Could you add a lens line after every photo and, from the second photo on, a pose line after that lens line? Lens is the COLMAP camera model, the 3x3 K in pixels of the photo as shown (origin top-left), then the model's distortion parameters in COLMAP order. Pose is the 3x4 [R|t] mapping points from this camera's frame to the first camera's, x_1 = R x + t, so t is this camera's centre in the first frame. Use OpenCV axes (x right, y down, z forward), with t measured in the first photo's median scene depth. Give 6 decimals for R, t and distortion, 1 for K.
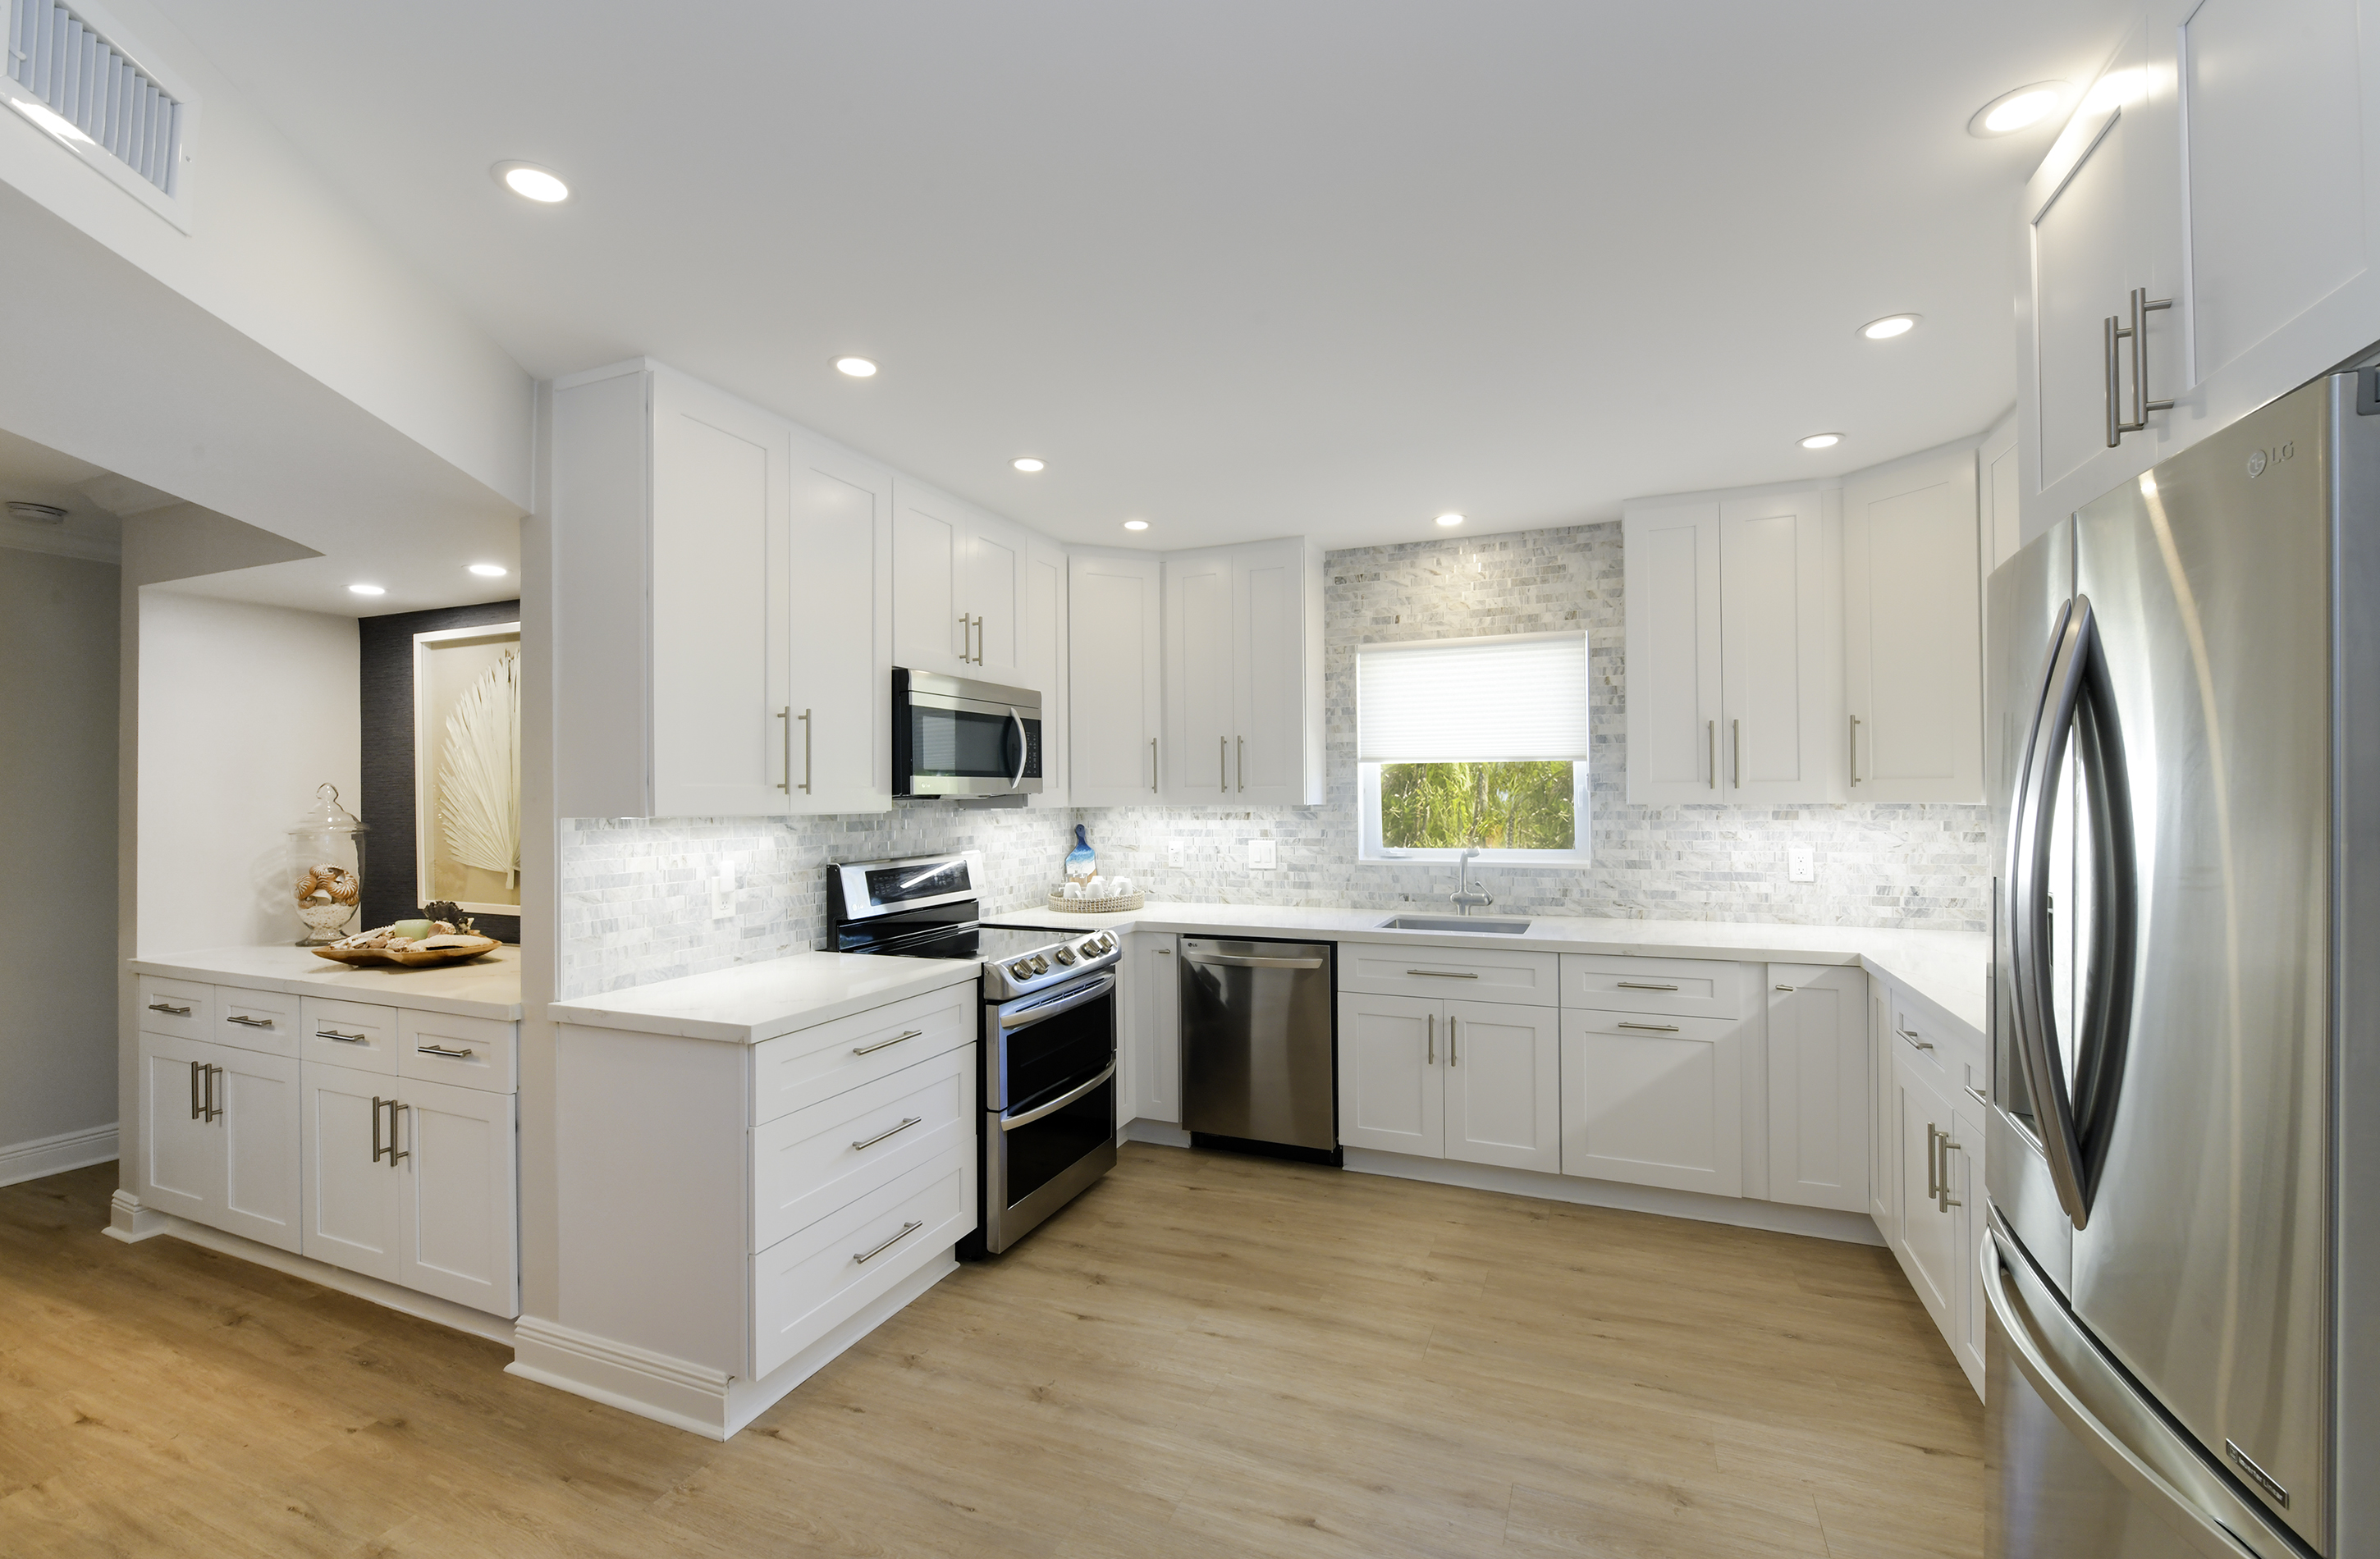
lens RADIAL K [[952.4, 0, 1193.5], [0, 952.4, 790.3], [0, 0, 1]] dist [-0.000927, -0.000239]
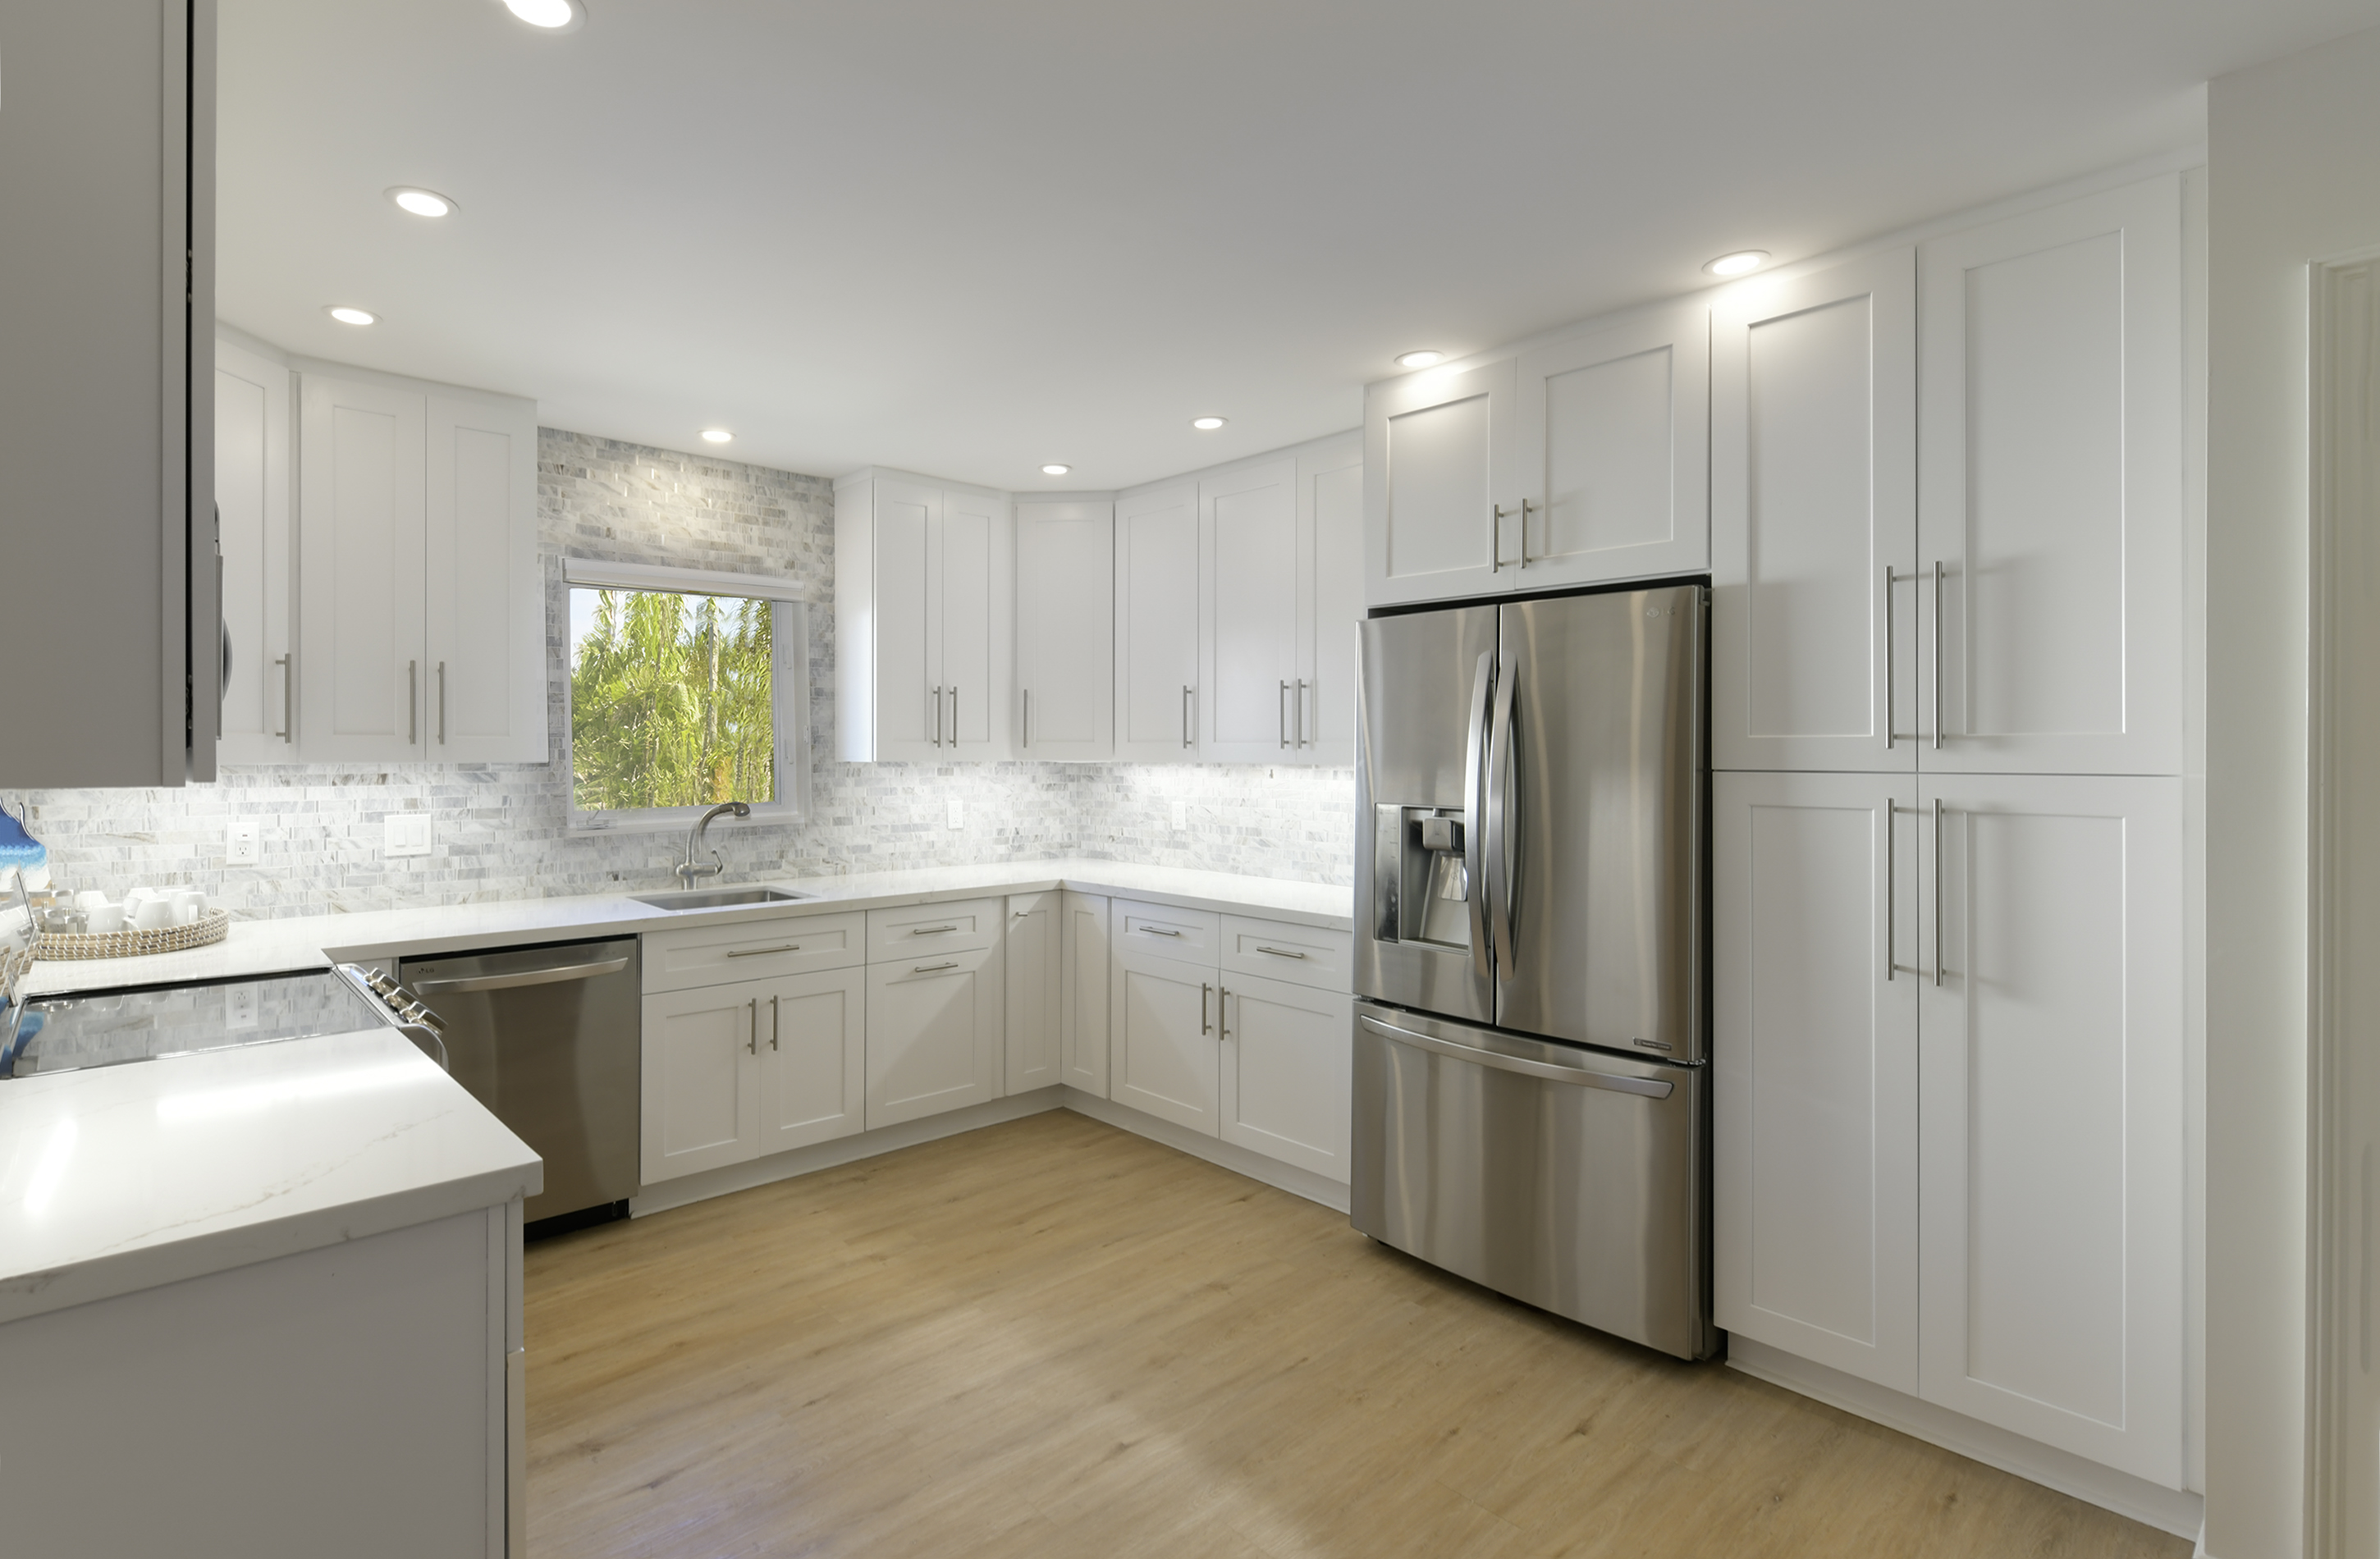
lens RADIAL K [[1091.9, 0, 1088.9], [0, 1091.9, 757.0], [0, 0, 1]] dist [0.002074, 0.000082]
pose [[0.475549, 0.005320, 0.879673, -0.443123], [-0.011537, 0.999933, 0.000189, 0.006239], [-0.879614, -0.010238, 0.475578, 0.218485]]
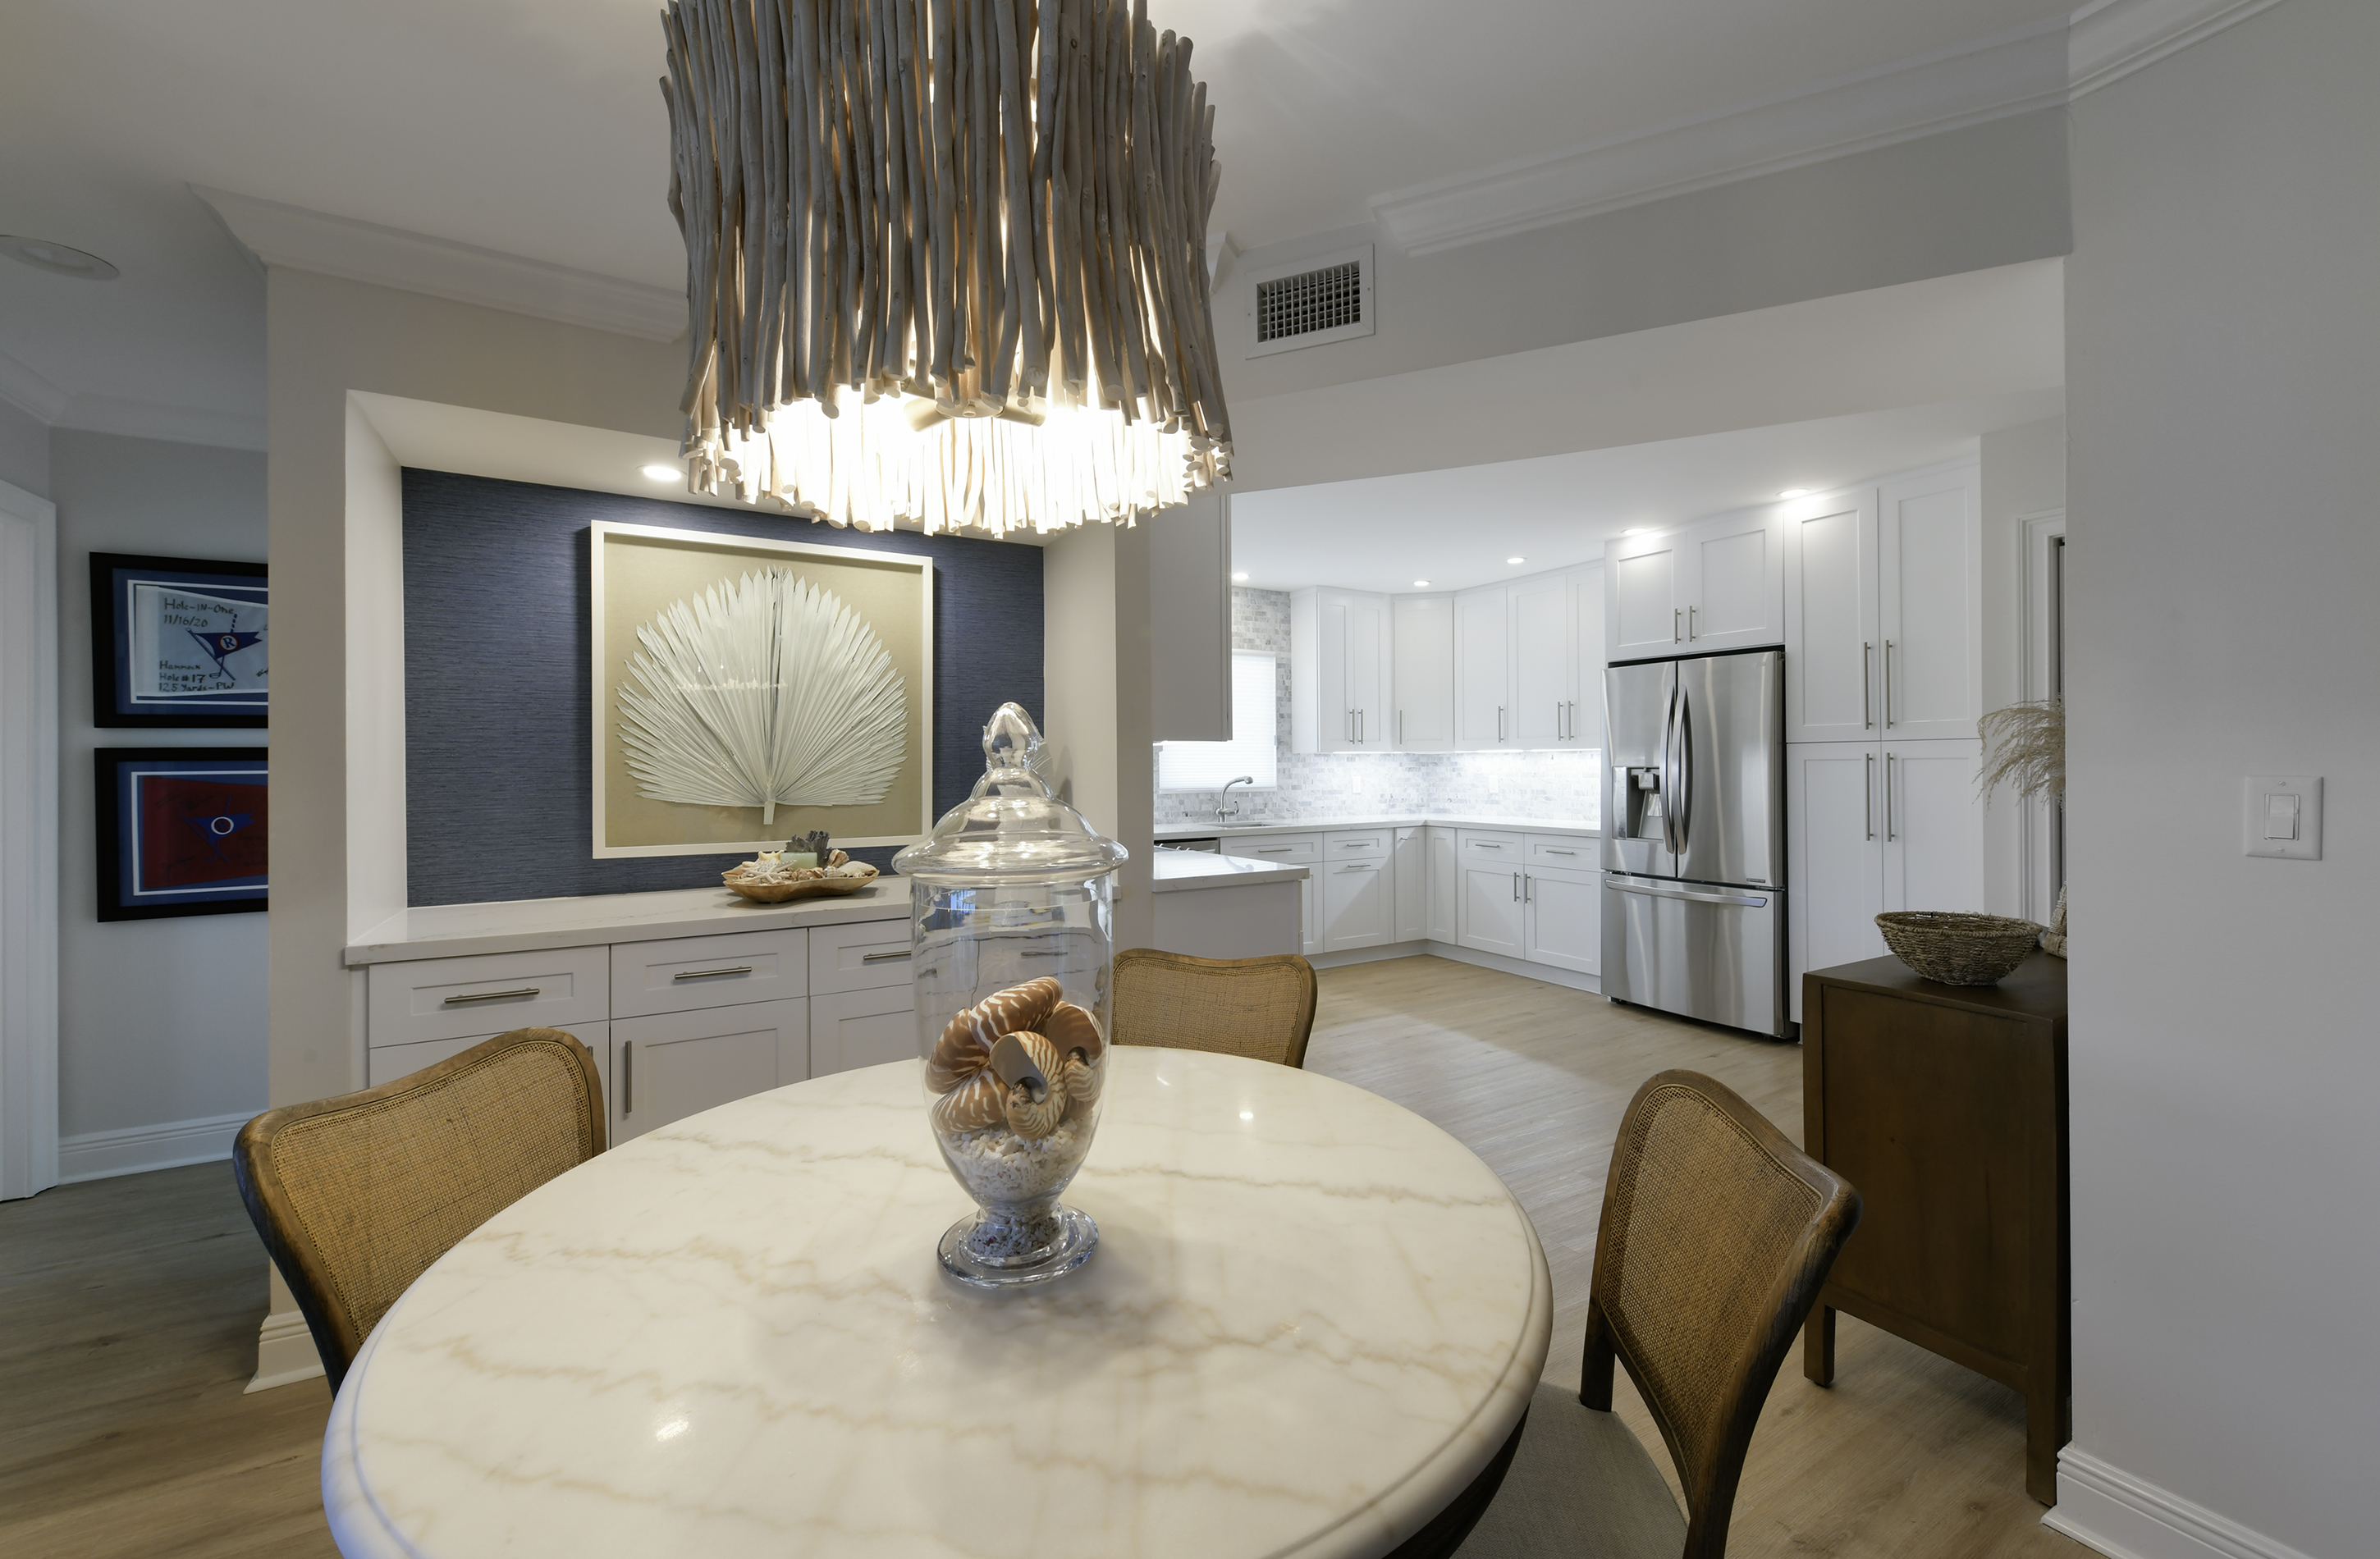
lens RADIAL K [[859.3, 0, 1252.6], [0, 859.3, 762.8], [0, 0, 1]] dist [0.000162, 0.000006]
pose [[0.611579, 0.002168, 0.791181, -0.867914], [-0.002557, 0.999996, -0.000764, 0.034192], [-0.791180, -0.001555, 0.611582, 0.085612]]
